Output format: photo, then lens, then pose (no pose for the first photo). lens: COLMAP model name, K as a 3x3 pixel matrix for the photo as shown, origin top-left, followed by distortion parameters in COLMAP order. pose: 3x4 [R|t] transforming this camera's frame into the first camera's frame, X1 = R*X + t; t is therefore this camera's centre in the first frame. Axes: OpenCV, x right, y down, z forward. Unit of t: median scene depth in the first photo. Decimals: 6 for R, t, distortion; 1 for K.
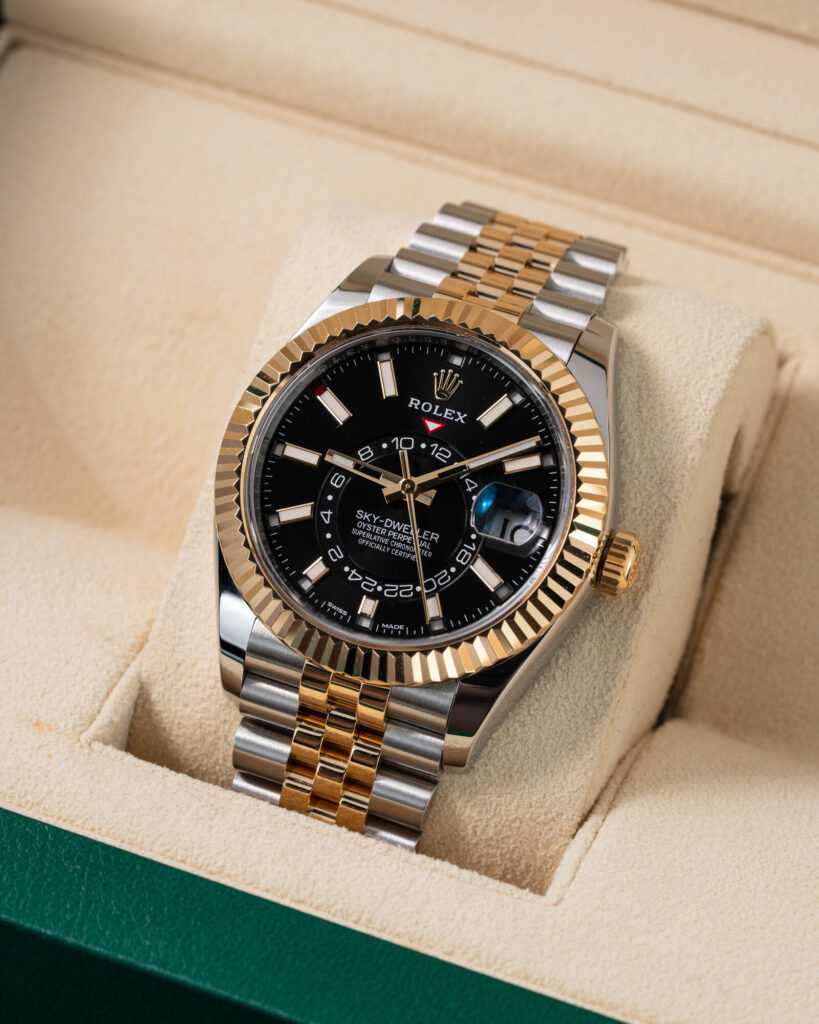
lens RADIAL K [[5052.9, 0, 410.5], [0, 5052.9, 509.6], [0, 0, 1]] dist [0.053149, 0.000000]
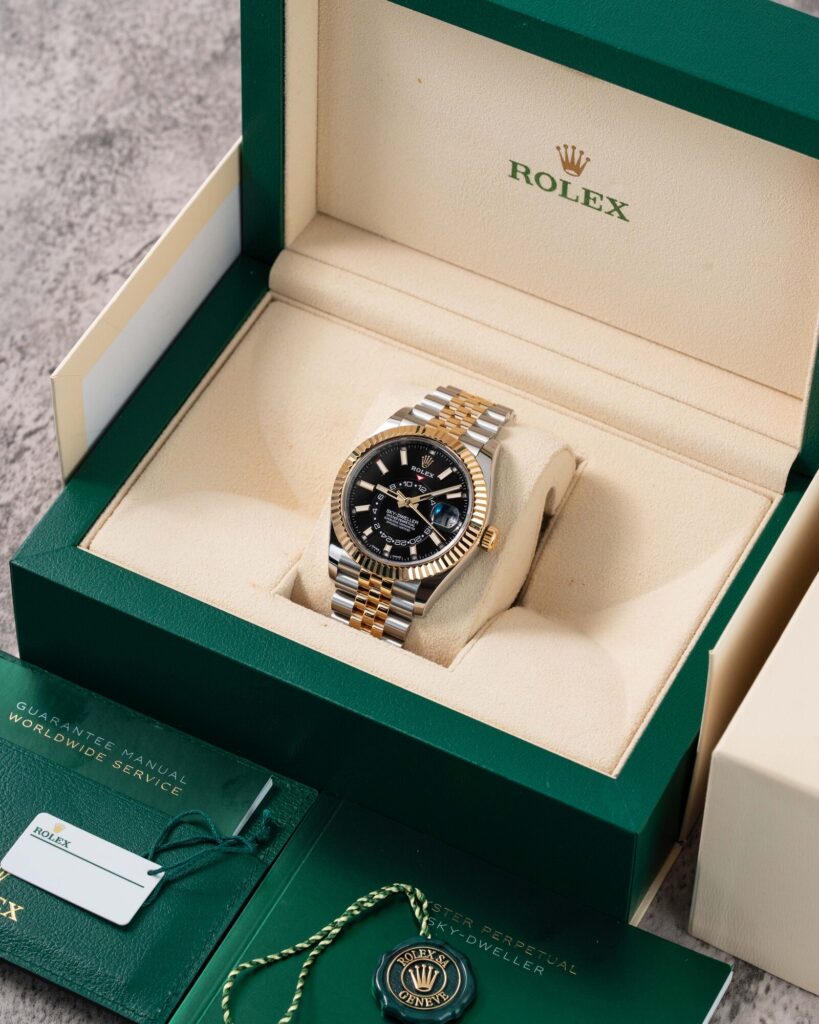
lens RADIAL K [[5052.9, 0, 408.8], [0, 5052.9, 512.9], [0, 0, 1]] dist [0.053149, 0.000000]
pose [[0.994279, 0.077044, -0.073986, 0.183463], [-0.077243, 0.997012, 0.000164, 0.000635], [0.073778, 0.005552, 0.997259, -1.475170]]
